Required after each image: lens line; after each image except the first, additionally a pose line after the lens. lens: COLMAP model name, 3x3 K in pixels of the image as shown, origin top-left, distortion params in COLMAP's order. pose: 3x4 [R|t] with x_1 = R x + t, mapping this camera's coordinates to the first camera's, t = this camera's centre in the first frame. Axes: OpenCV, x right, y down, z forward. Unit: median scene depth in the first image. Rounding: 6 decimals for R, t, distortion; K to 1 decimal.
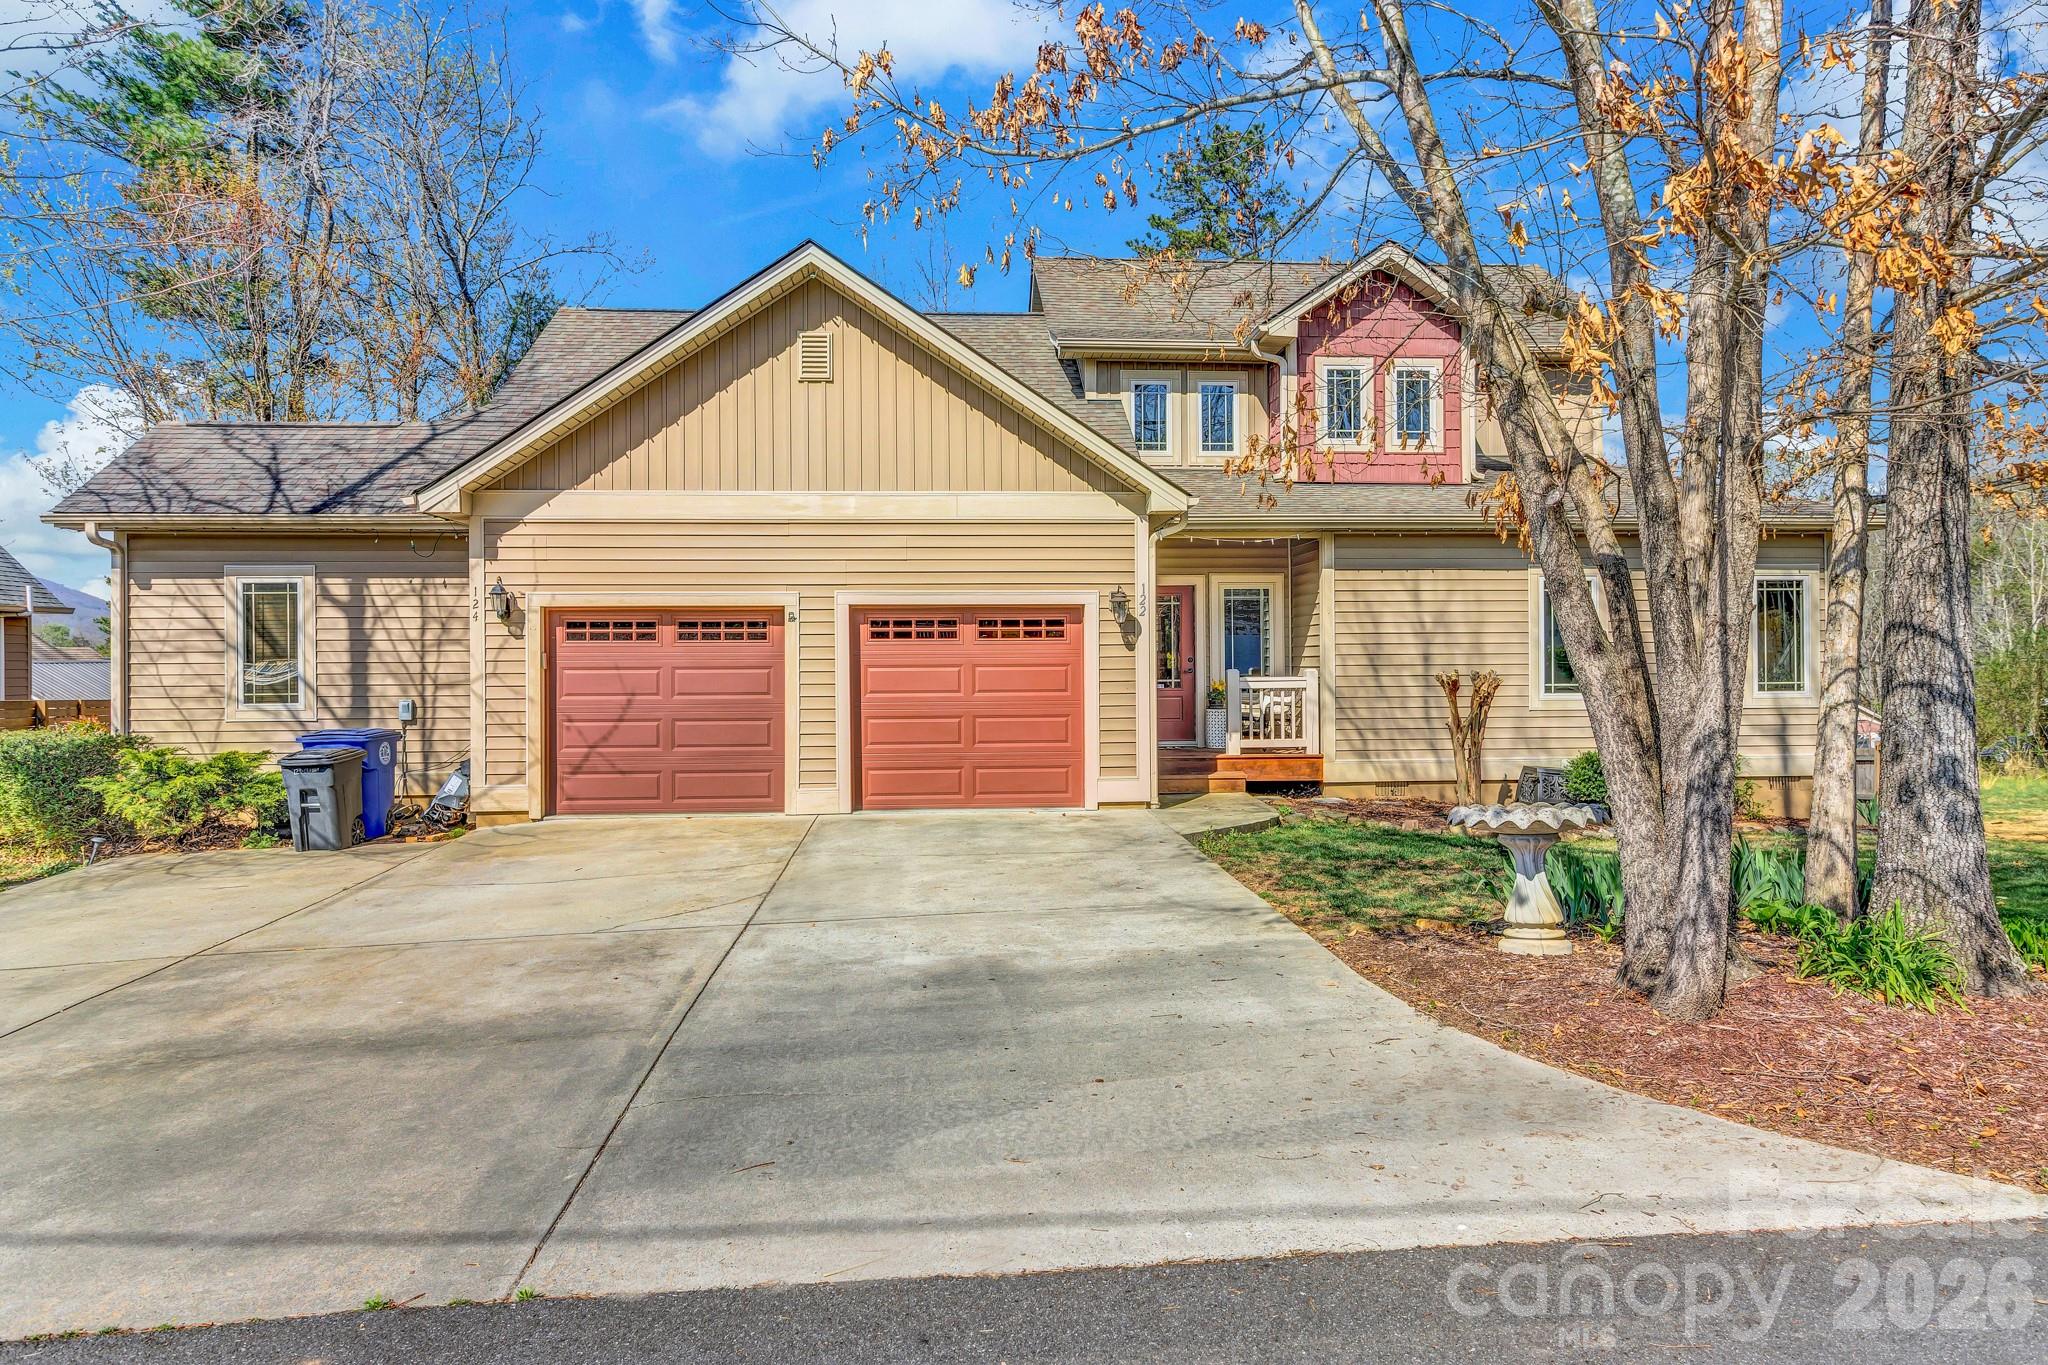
lens RADIAL K [[1285.5, 0, 1024.1], [0, 1285.5, 662.6], [0, 0, 1]] dist [-0.001602, 0.002315]
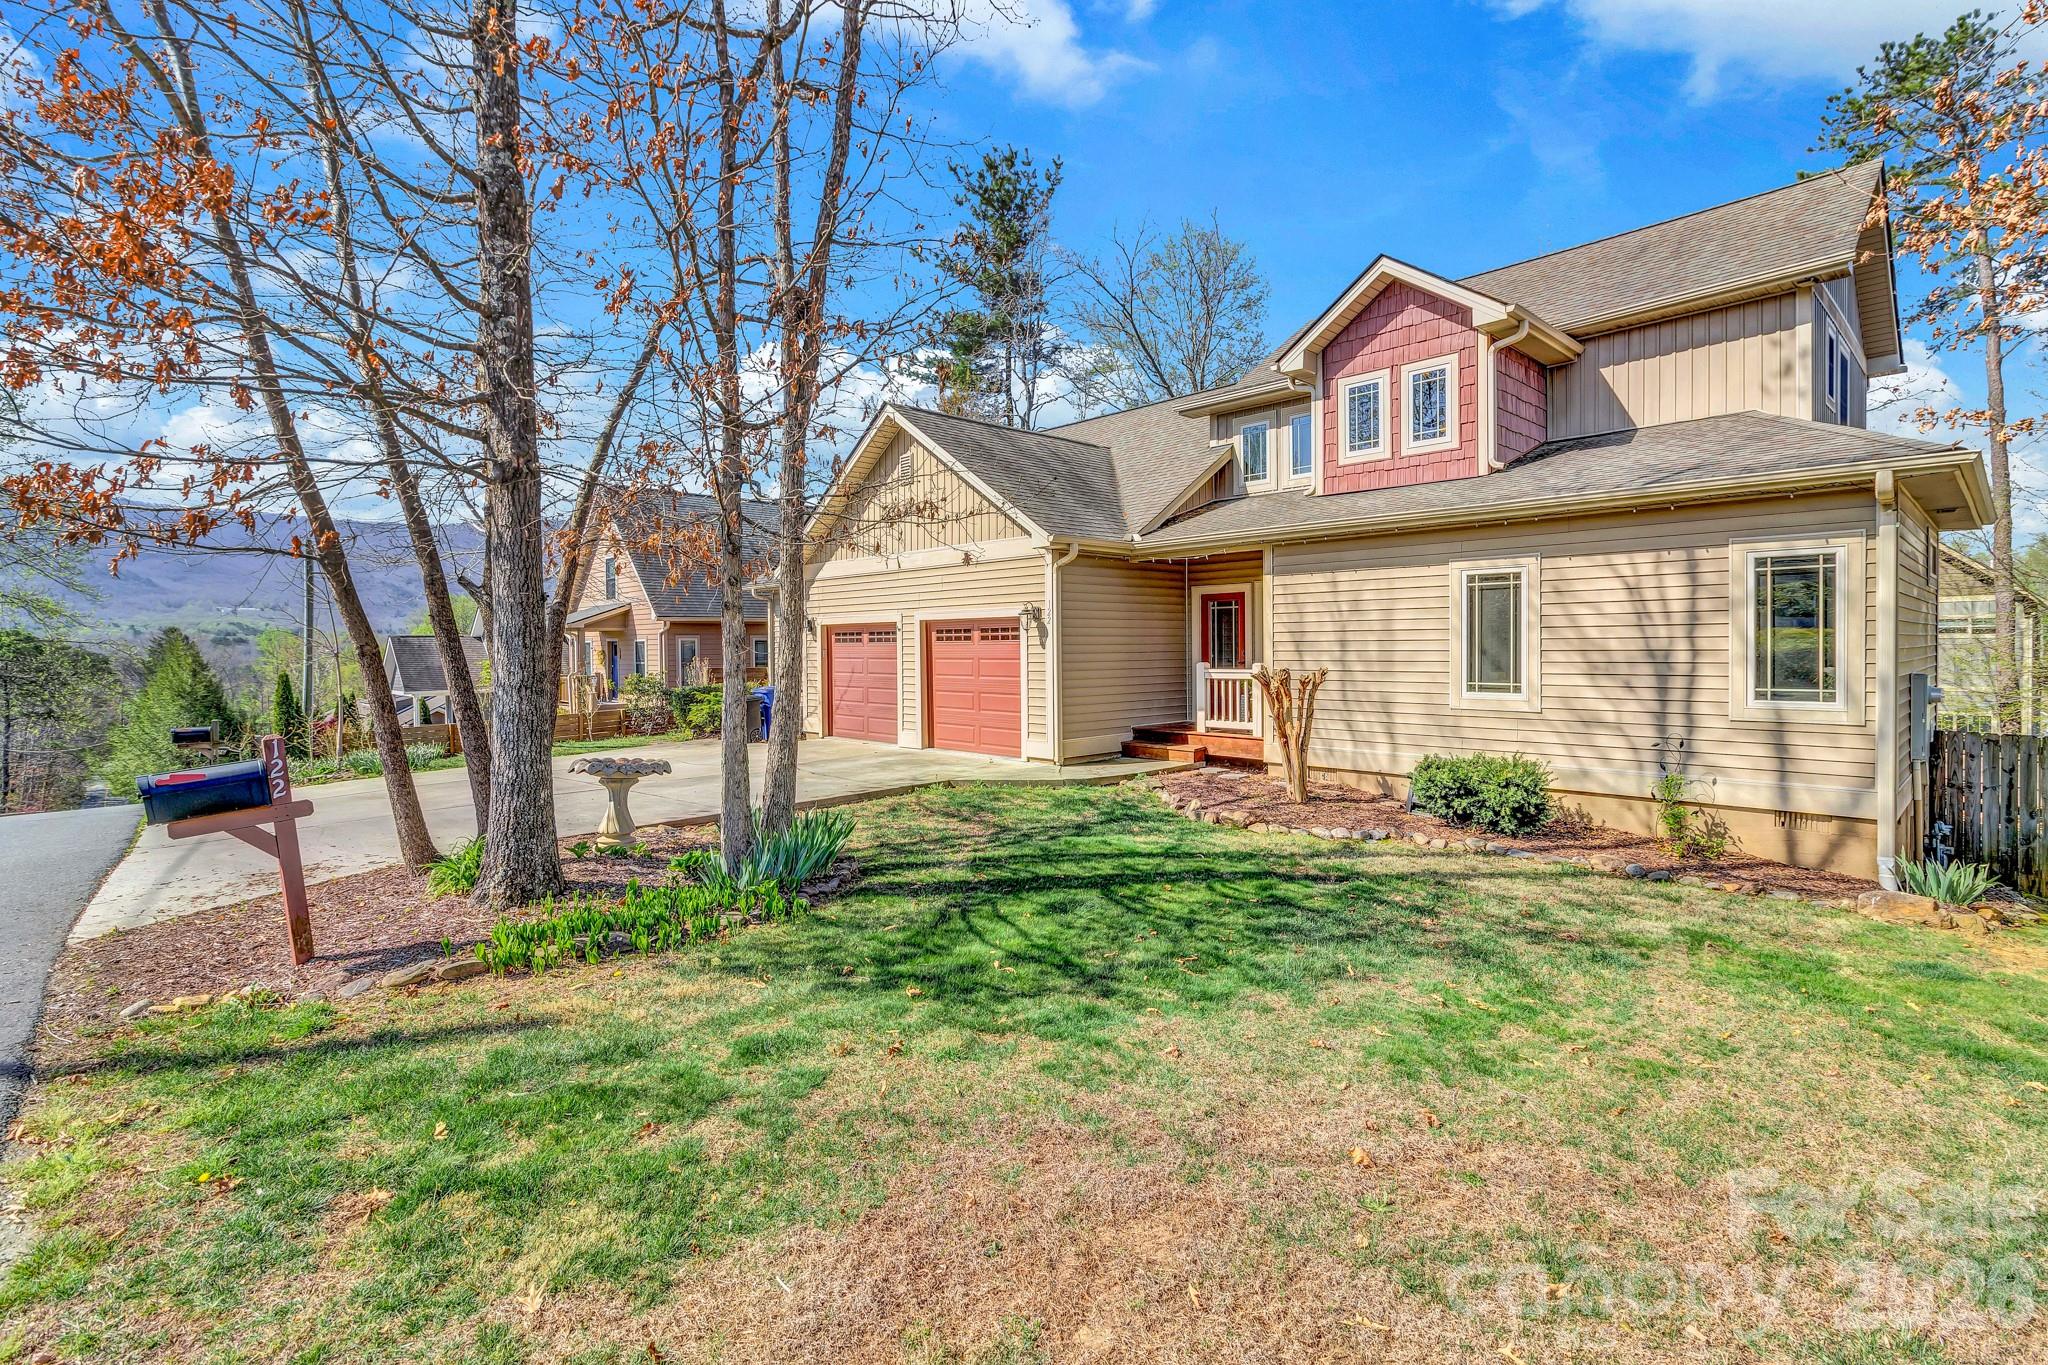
lens RADIAL K [[944.5, 0, 1027.5], [0, 944.5, 658.3], [0, 0, 1]] dist [-0.001318, 0.001388]
pose [[0.636893, 0.011463, -0.770867, 0.826946], [0.004628, 0.999815, 0.018691, -0.018042], [0.770938, -0.015472, 0.636722, 0.330851]]
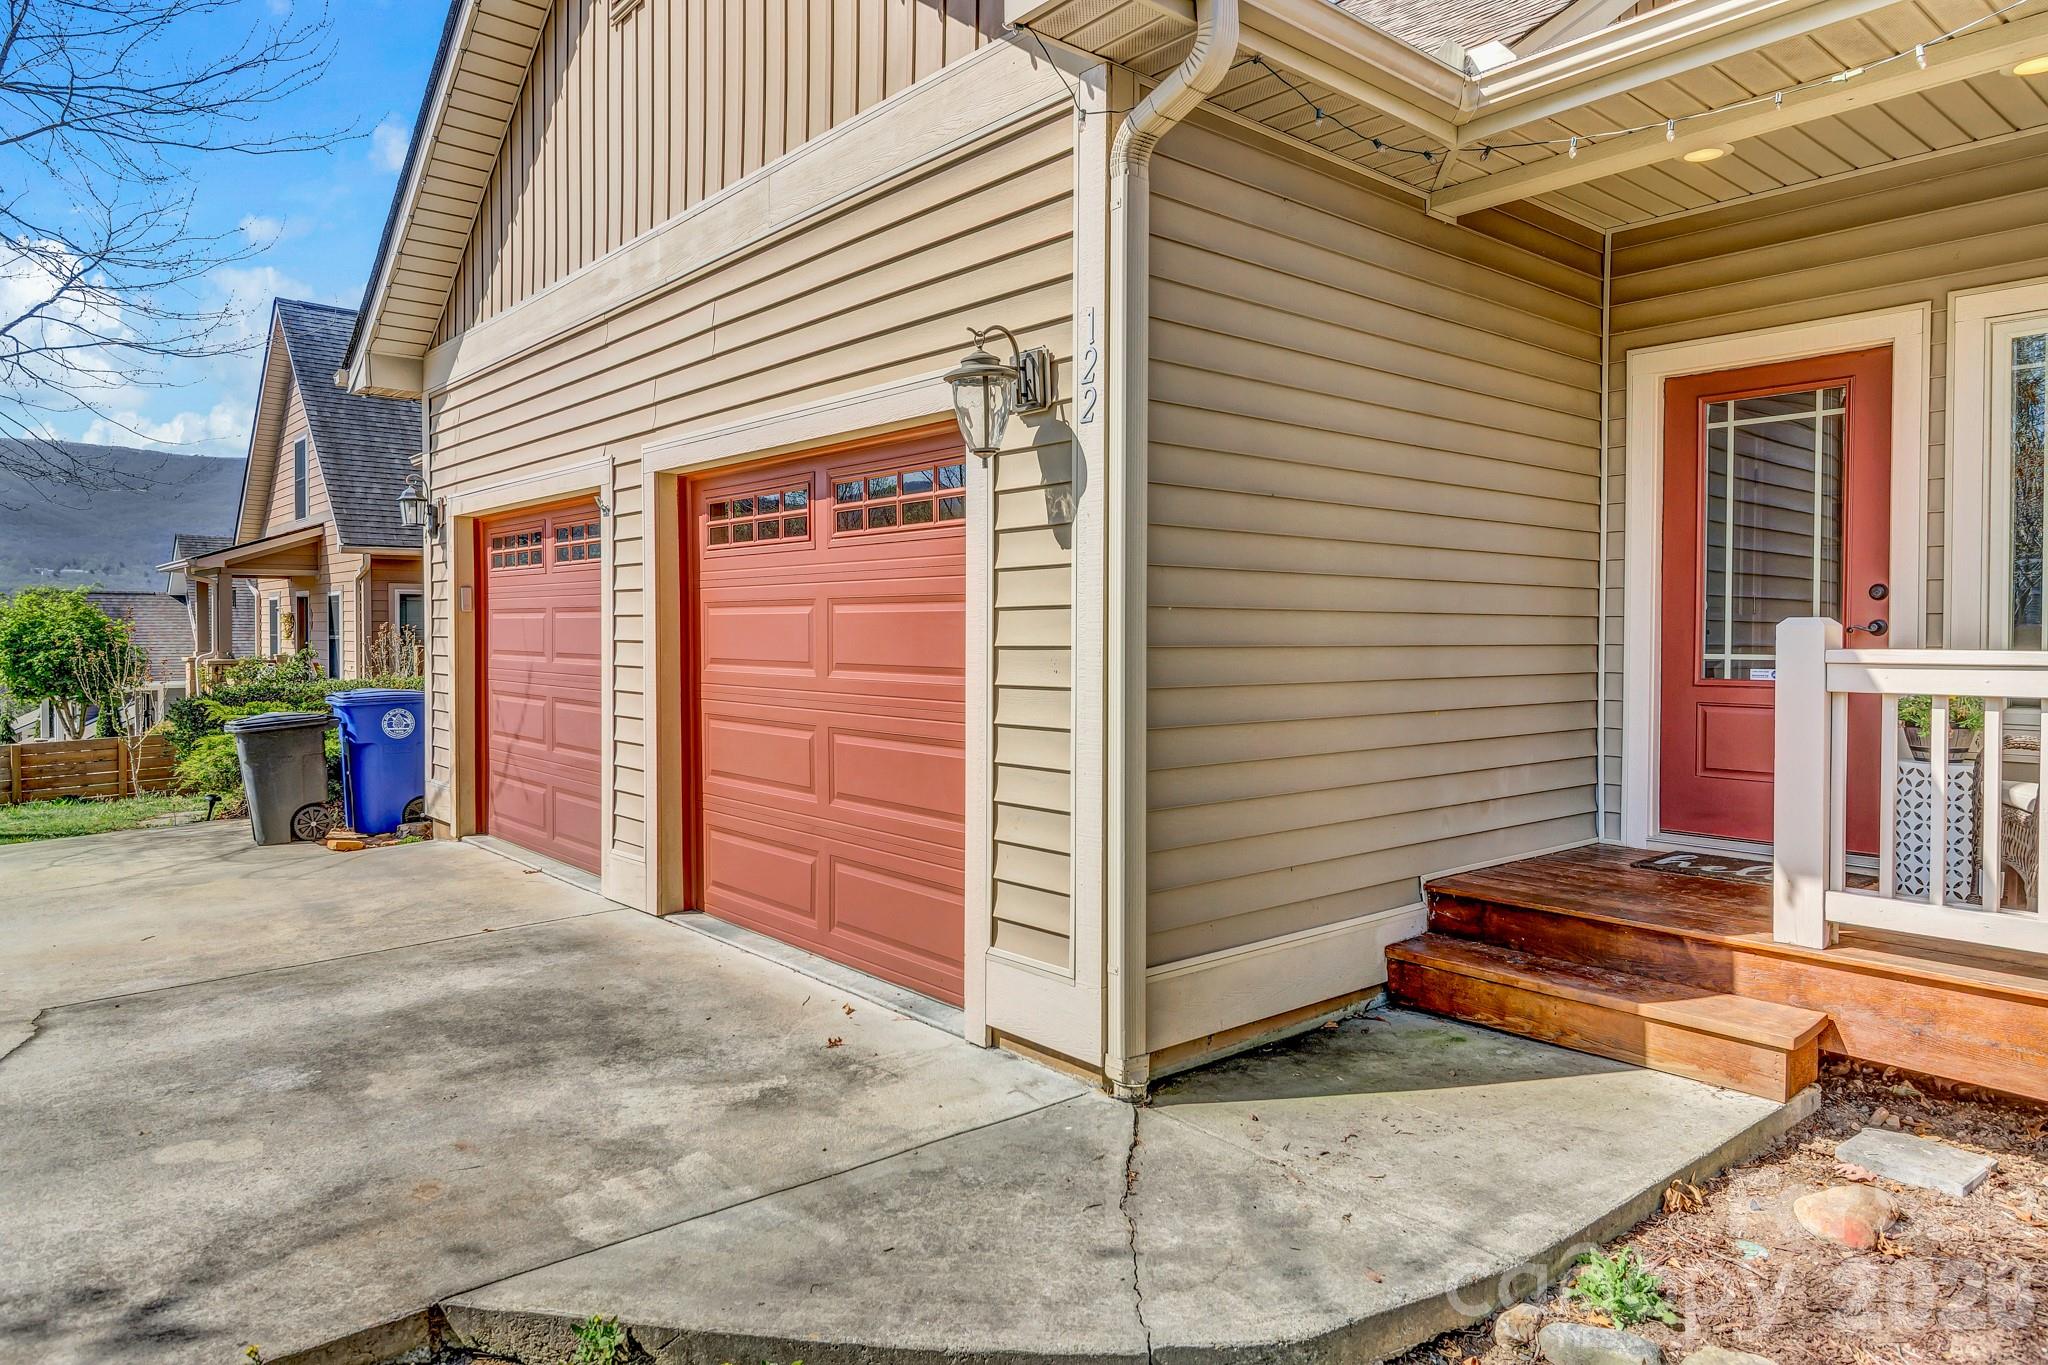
lens RADIAL K [[1285.5, 0, 1030.1], [0, 1285.5, 661.5], [0, 0, 1]] dist [-0.001602, 0.002315]
pose [[0.596114, 0.027777, -0.802419, 0.306975], [-0.008224, 0.999560, 0.028492, 0.008862], [0.802858, -0.010385, 0.596080, 0.791829]]
